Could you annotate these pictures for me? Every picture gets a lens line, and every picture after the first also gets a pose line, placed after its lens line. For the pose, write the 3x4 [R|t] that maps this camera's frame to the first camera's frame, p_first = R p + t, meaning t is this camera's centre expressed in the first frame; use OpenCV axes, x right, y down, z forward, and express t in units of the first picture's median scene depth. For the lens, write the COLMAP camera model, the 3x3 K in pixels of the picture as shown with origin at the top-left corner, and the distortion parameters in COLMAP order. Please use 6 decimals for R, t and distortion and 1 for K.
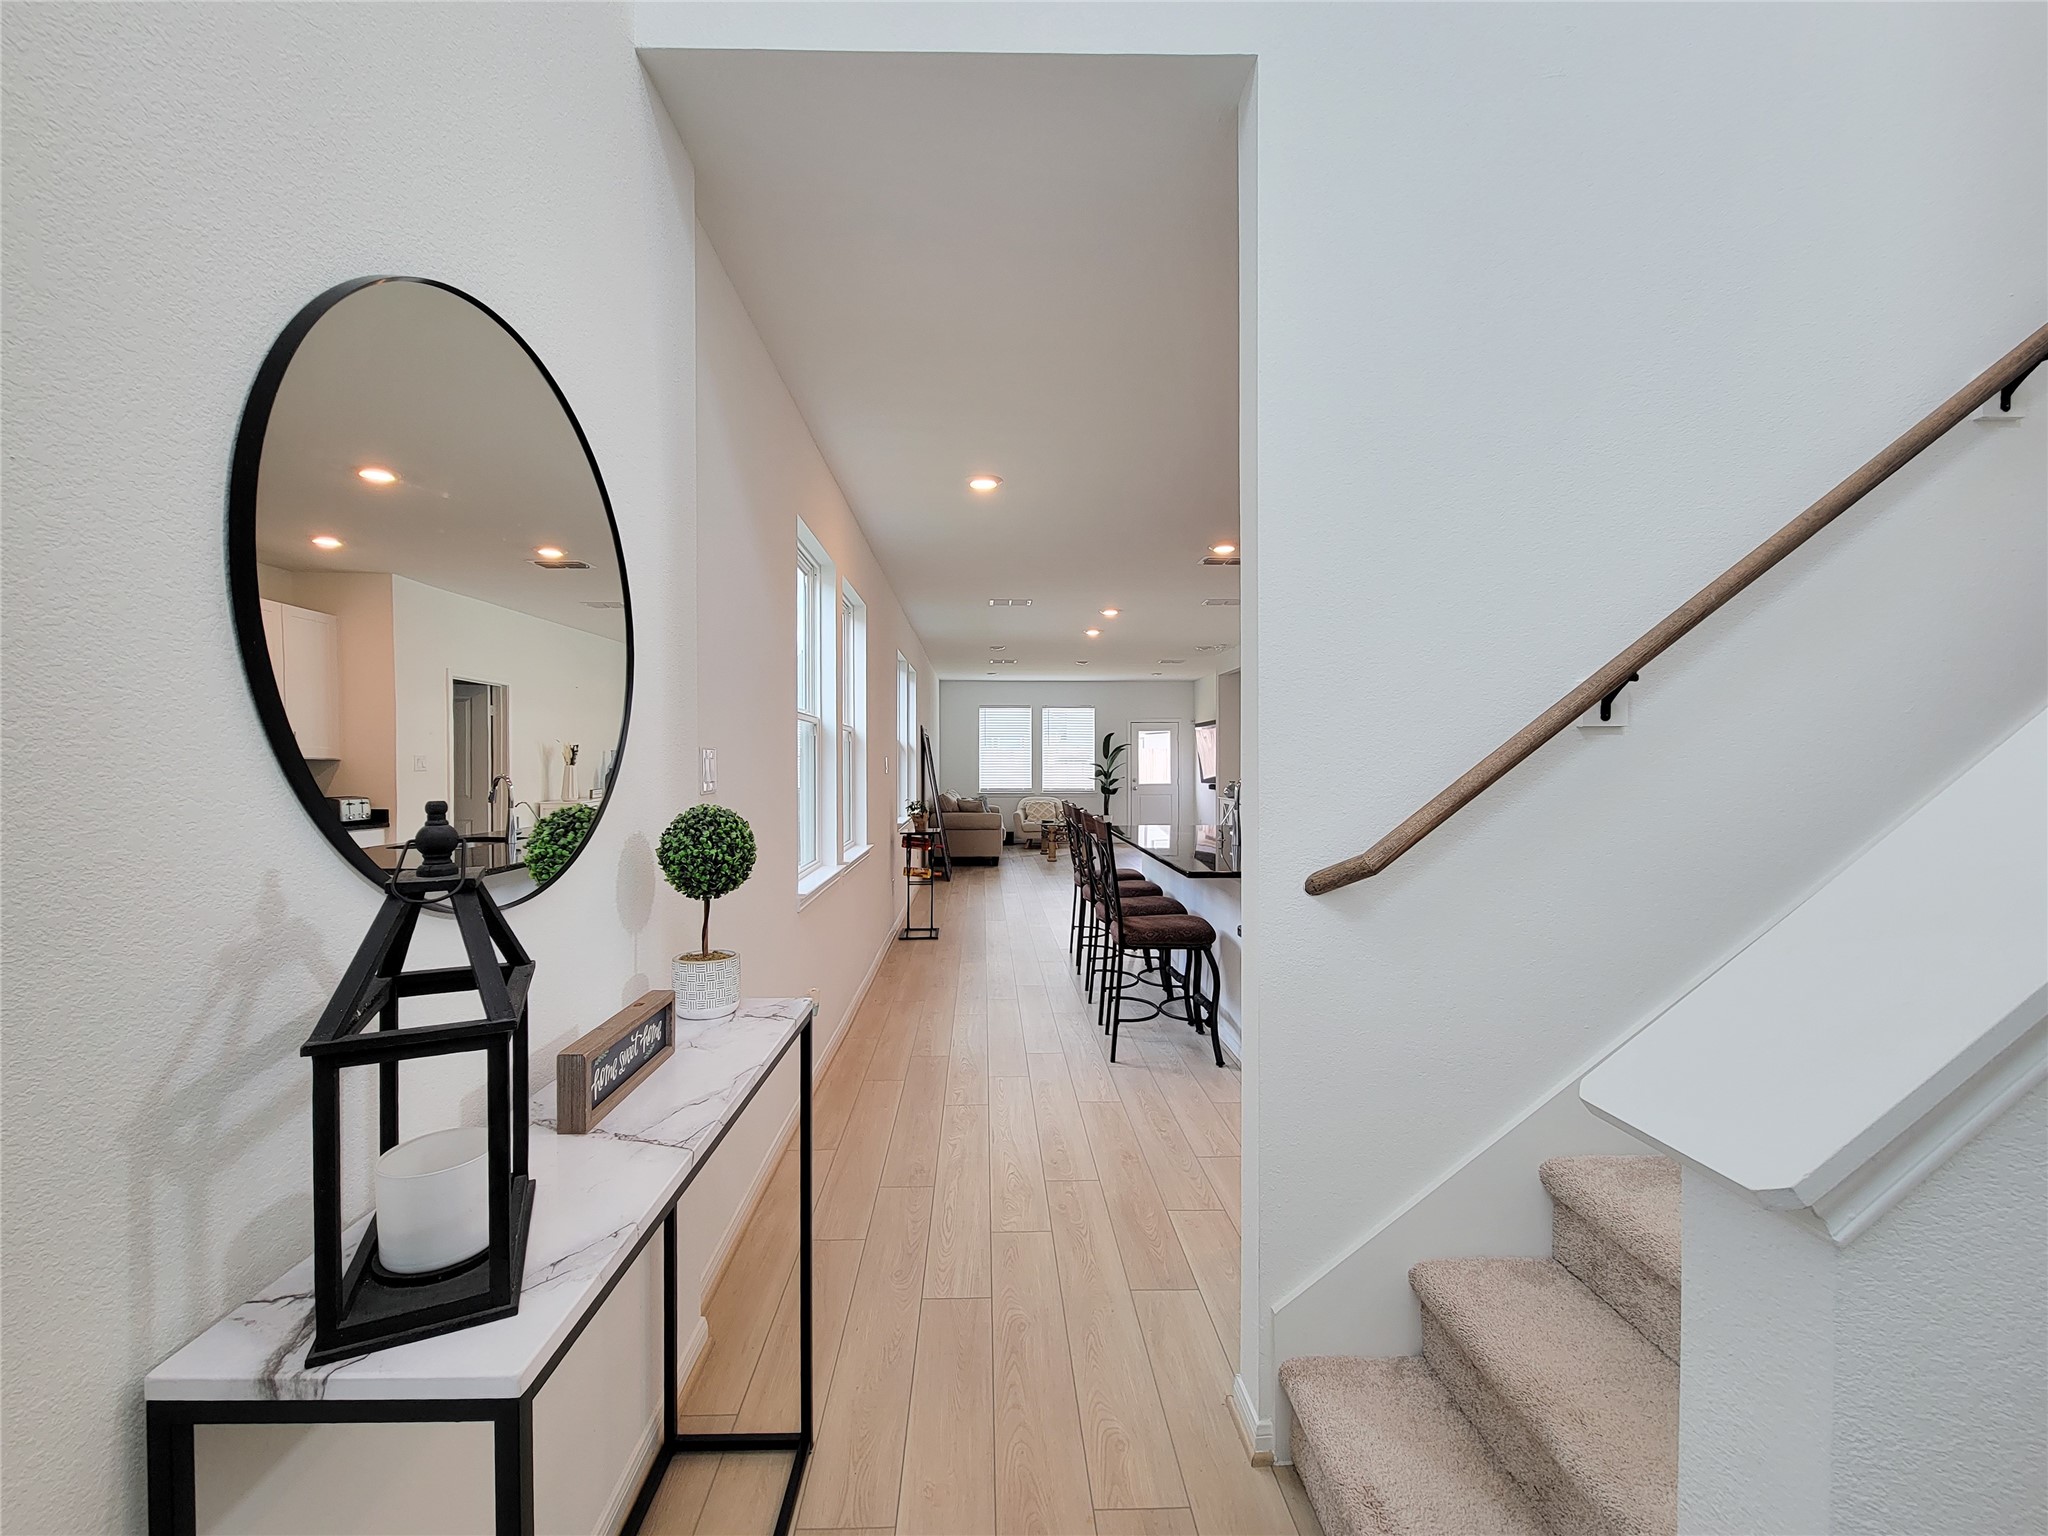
lens RADIAL K [[874.4, 0, 1024.0], [0, 874.4, 768.0], [0, 0, 1]] dist [0.000695, 0.000012]
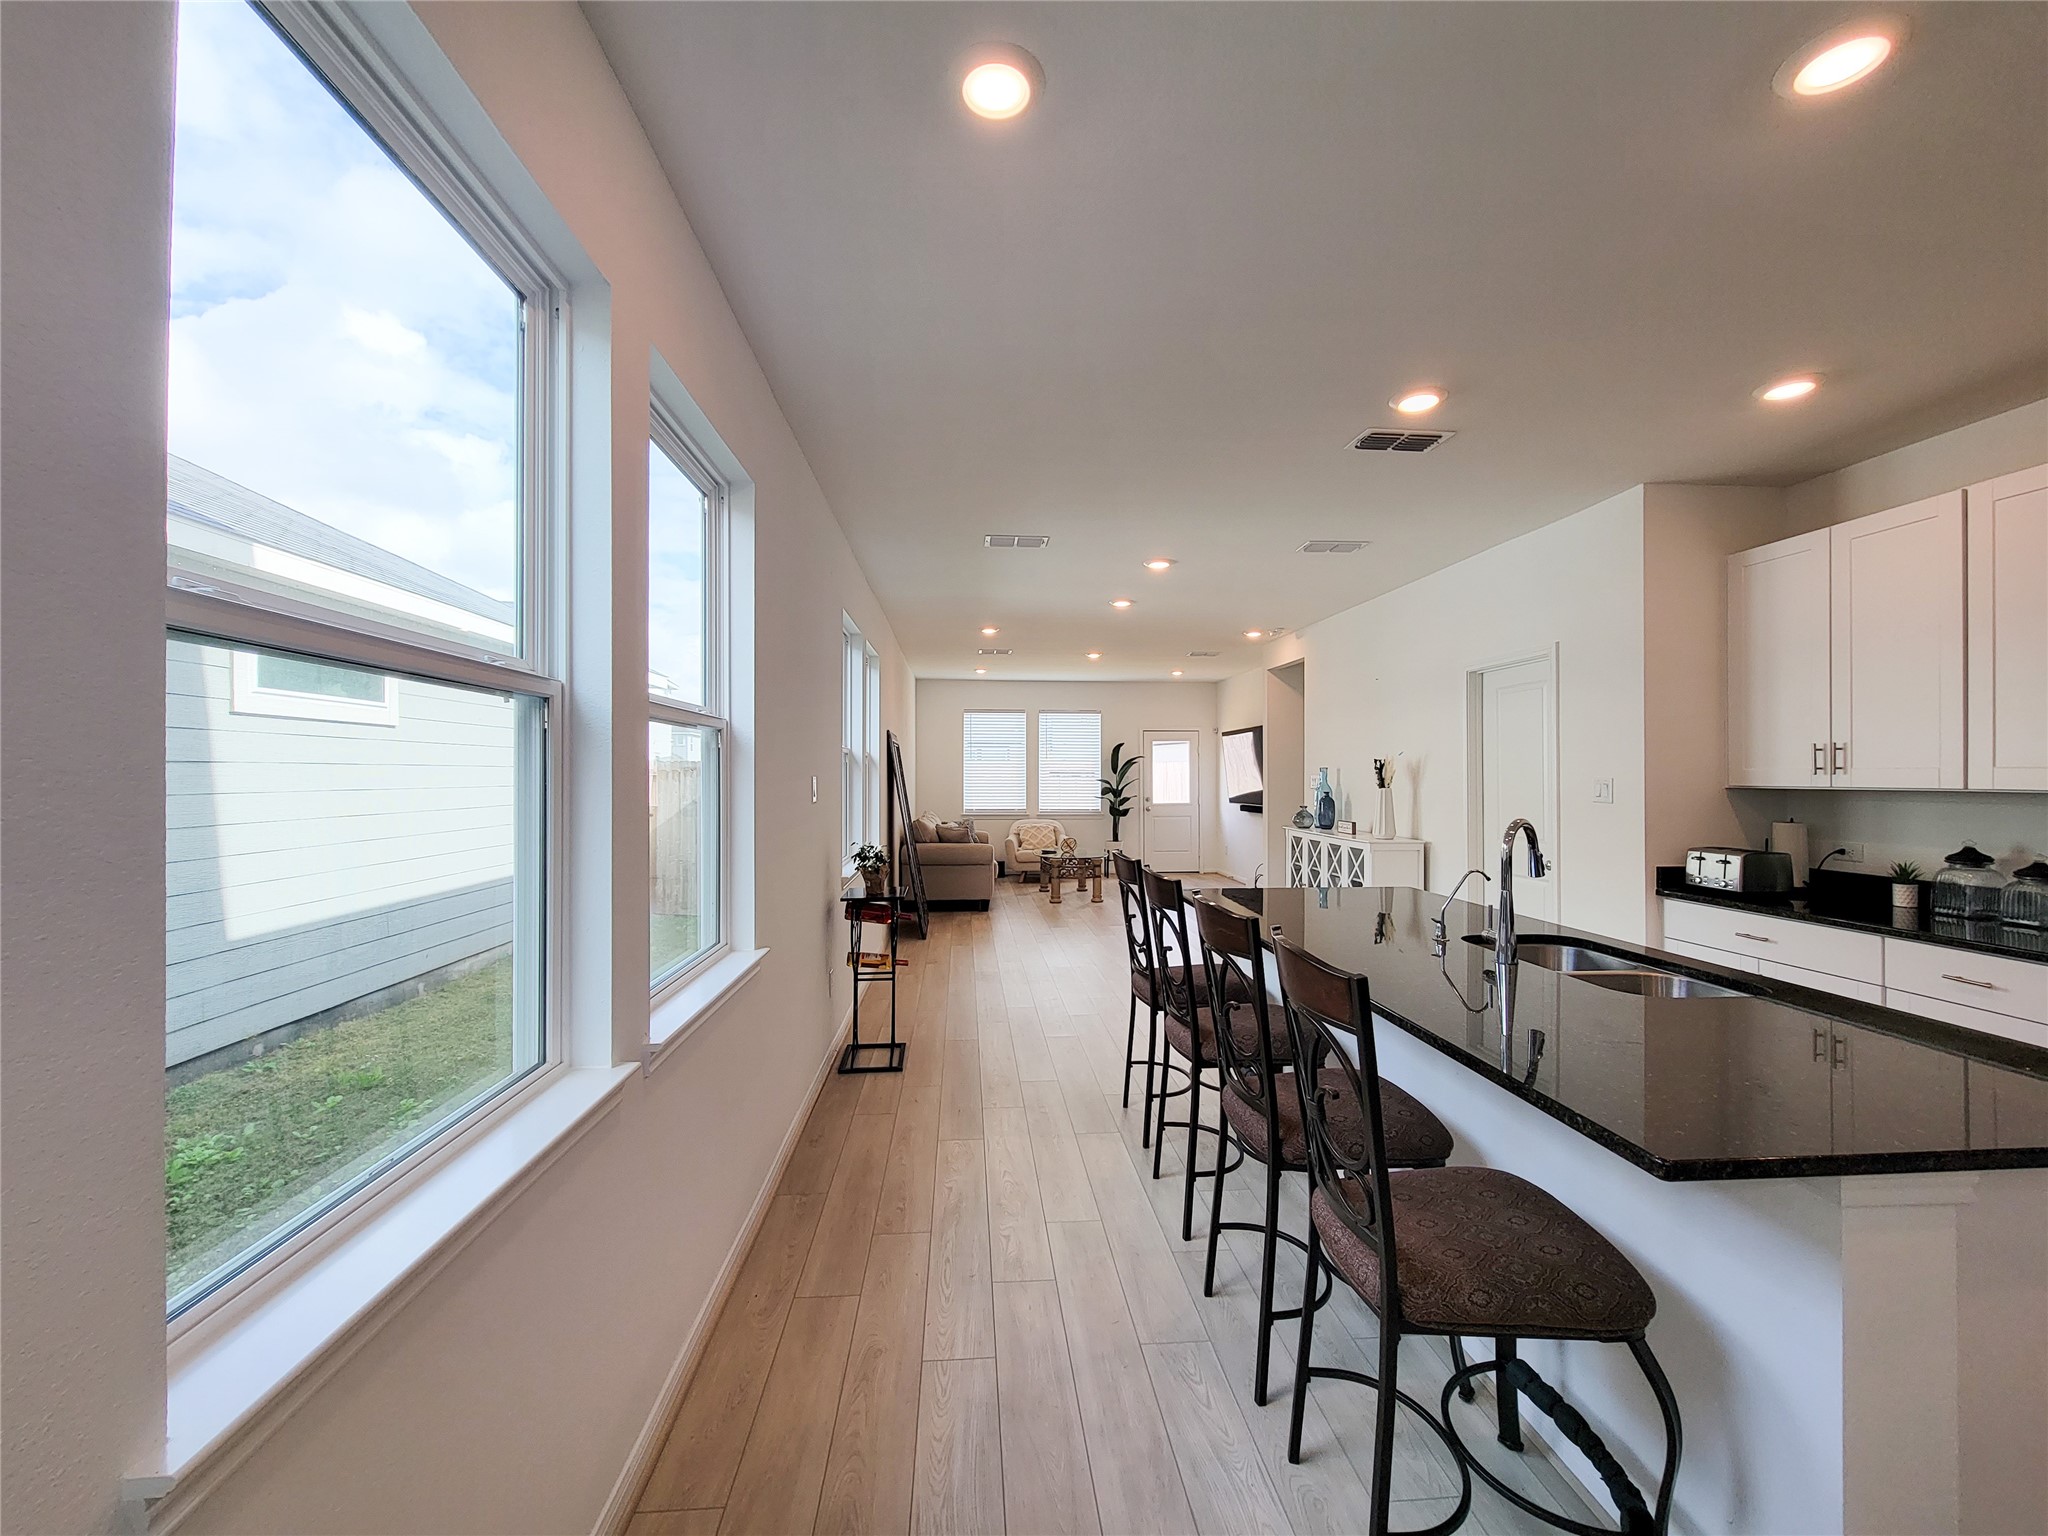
lens RADIAL K [[874.4, 0, 1024.0], [0, 874.4, 768.0], [0, 0, 1]] dist [0.000695, 0.000012]
pose [[0.999760, 0.003421, 0.021627, -0.014834], [-0.003109, 0.999891, -0.014413, -0.004803], [-0.021674, 0.014342, 0.999662, 0.210454]]
